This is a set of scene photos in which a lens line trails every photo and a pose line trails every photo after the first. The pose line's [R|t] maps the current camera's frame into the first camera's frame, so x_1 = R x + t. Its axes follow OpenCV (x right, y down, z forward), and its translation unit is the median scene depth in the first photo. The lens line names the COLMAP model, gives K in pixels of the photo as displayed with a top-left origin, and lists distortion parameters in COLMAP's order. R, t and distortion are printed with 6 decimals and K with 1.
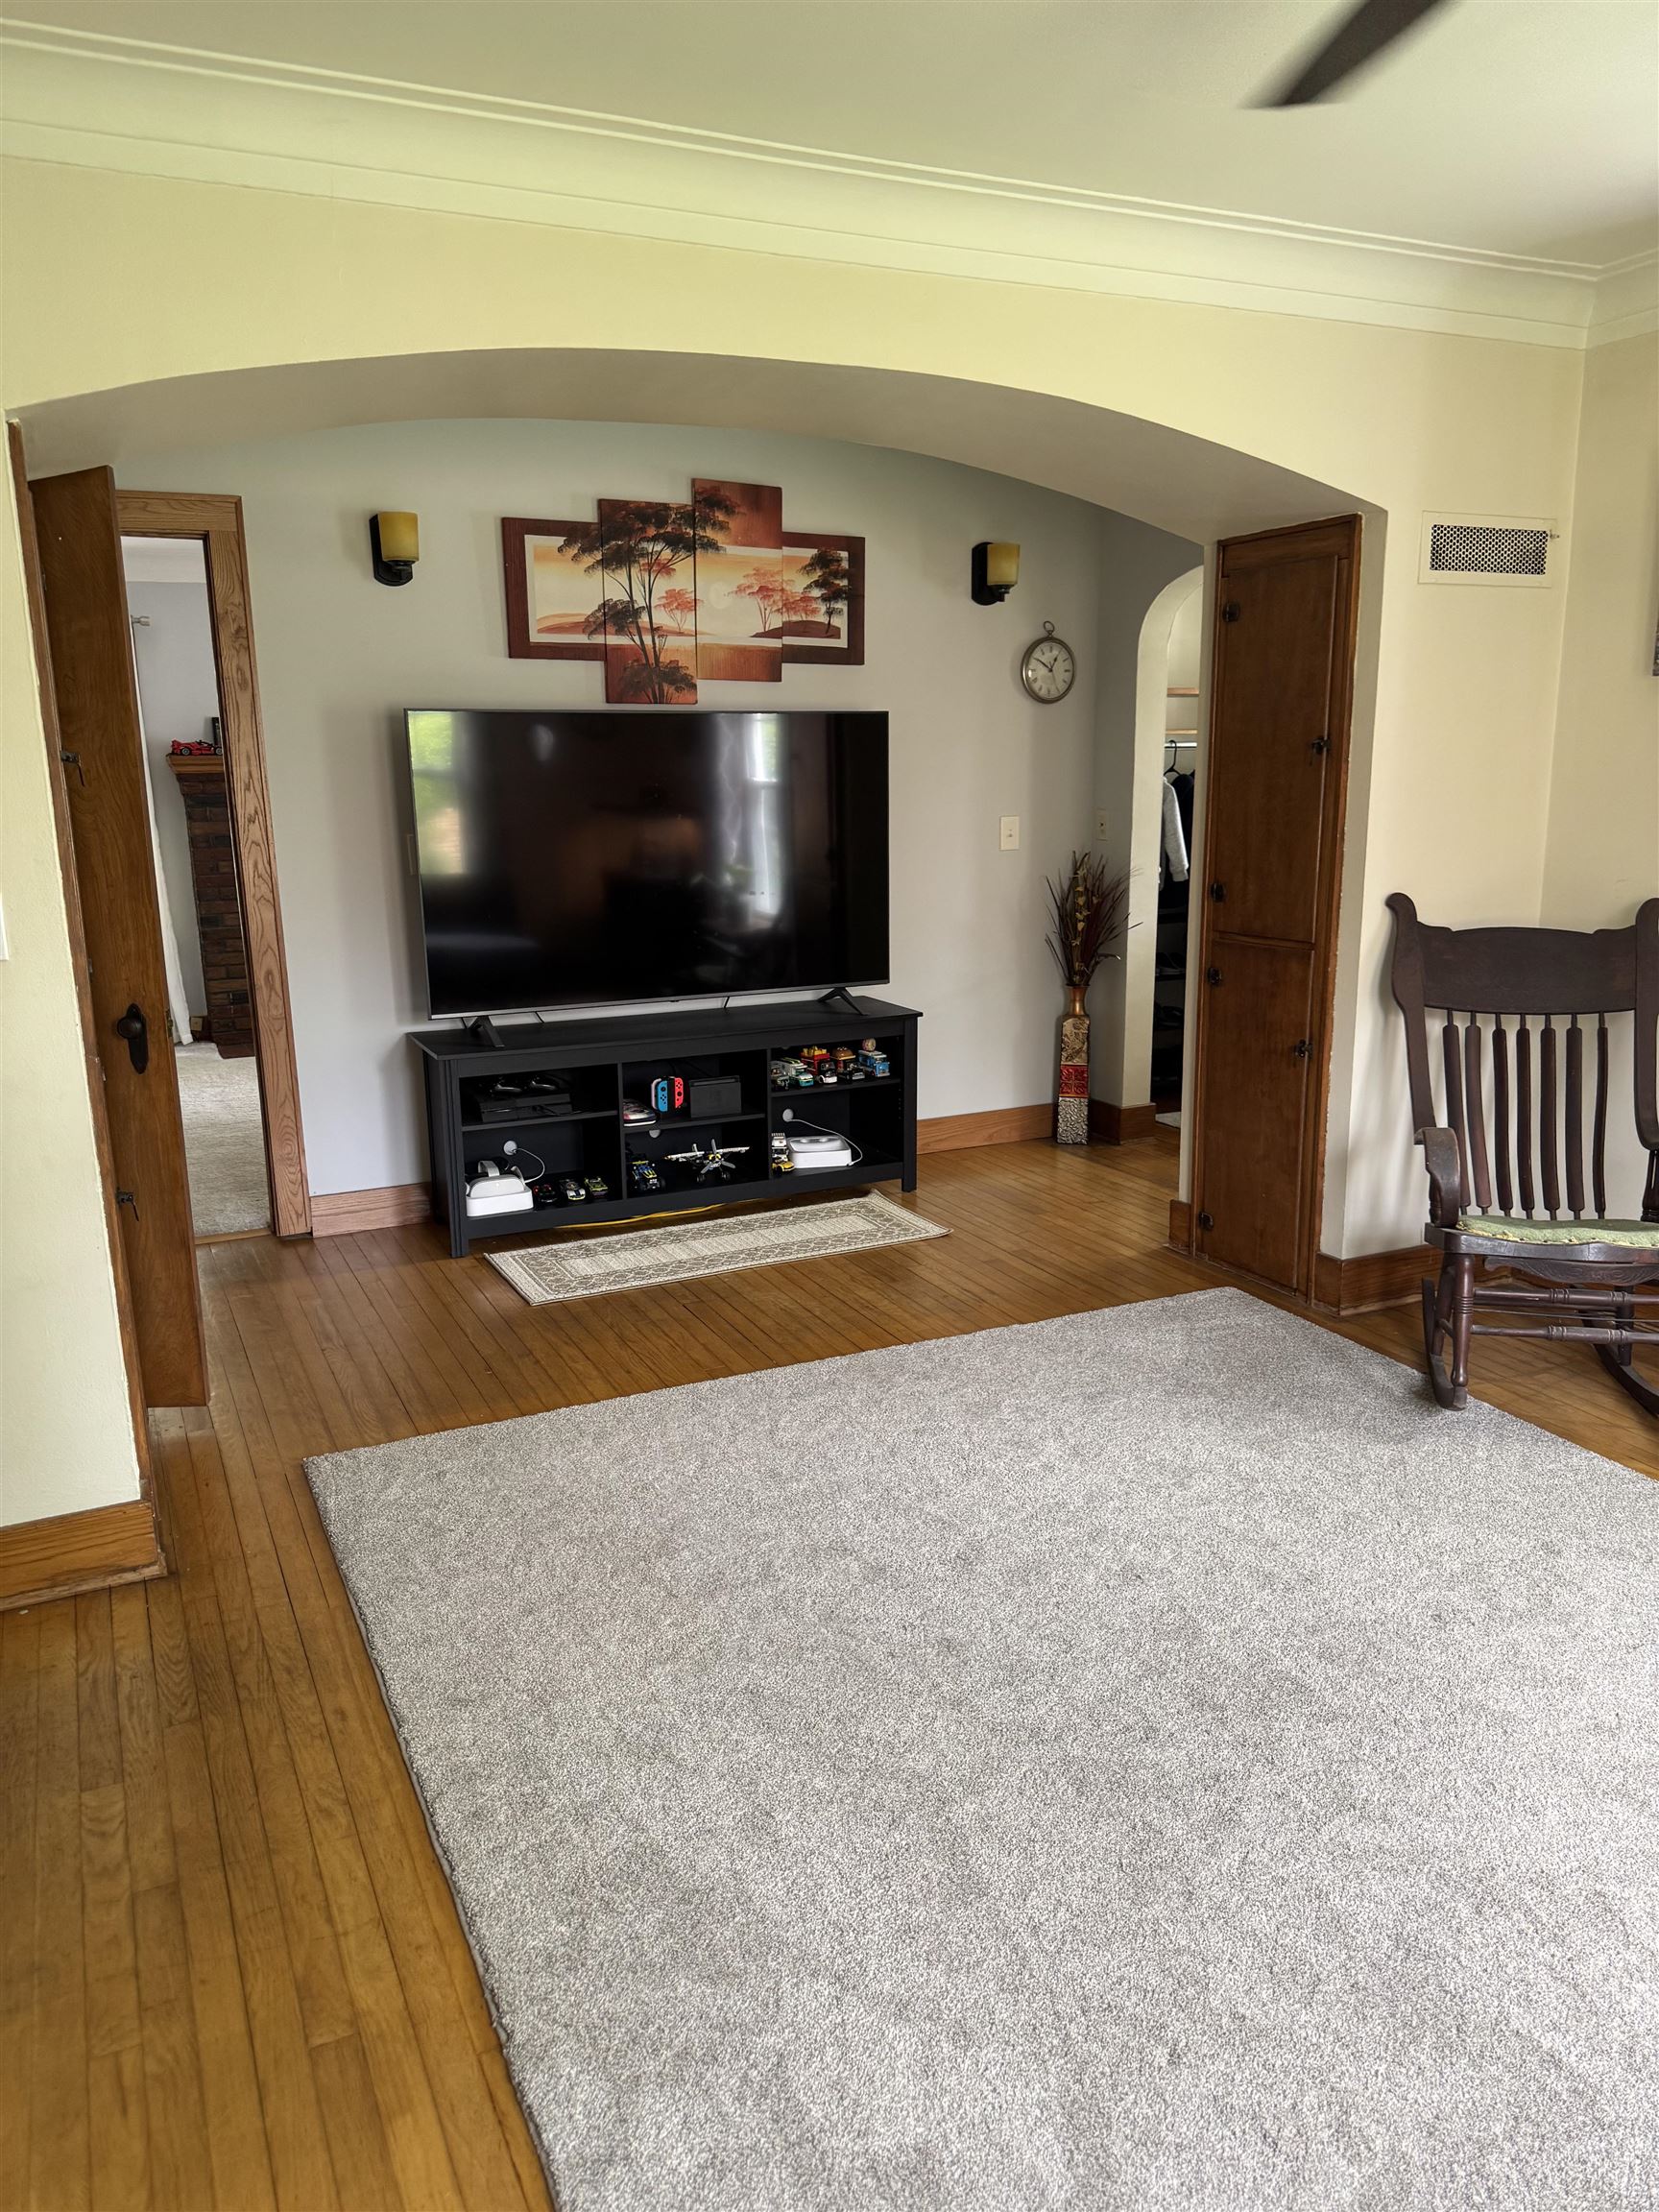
lens RADIAL K [[1578.3, 0, 829.8], [0, 1578.3, 1105.9], [0, 0, 1]] dist [-0.001050, -0.000387]
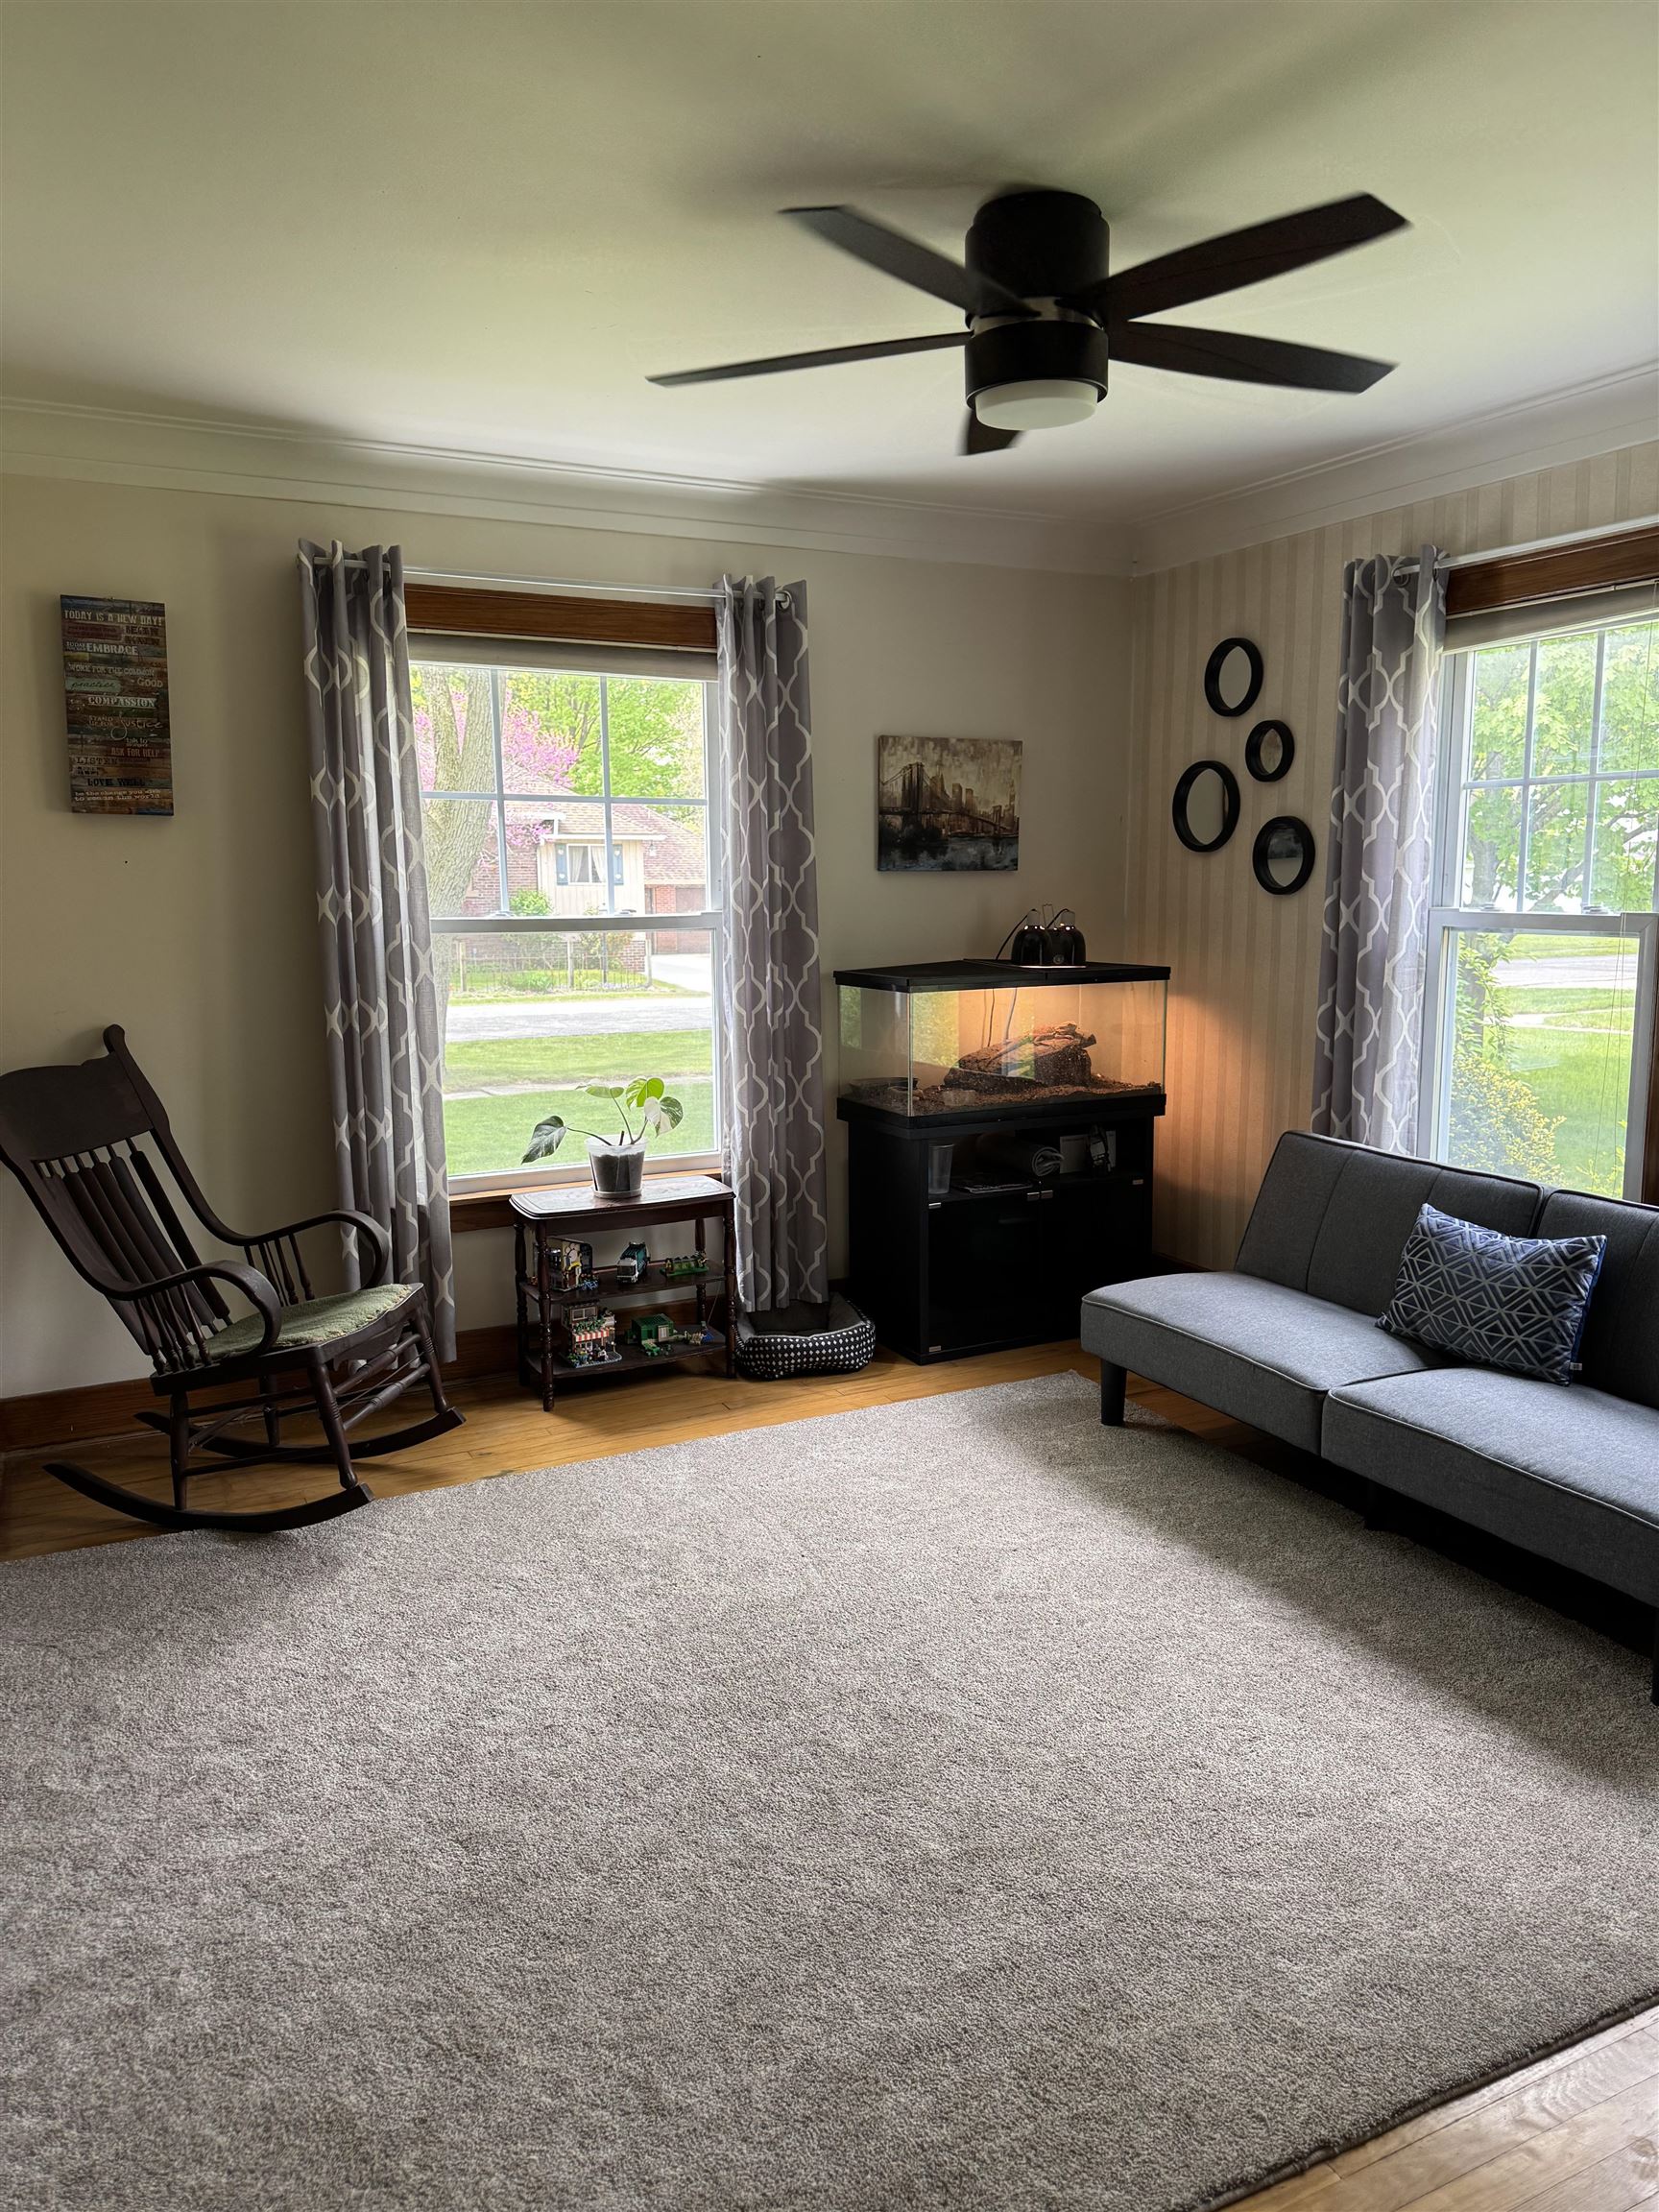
lens RADIAL K [[1578.3, 0, 829.9], [0, 1578.3, 1109.9], [0, 0, 1]] dist [-0.001050, -0.000387]
pose [[-0.029099, -0.139022, 0.989862, -0.598824], [0.219640, 0.965189, 0.142013, -0.138275], [-0.975147, 0.221546, 0.002448, 0.631753]]
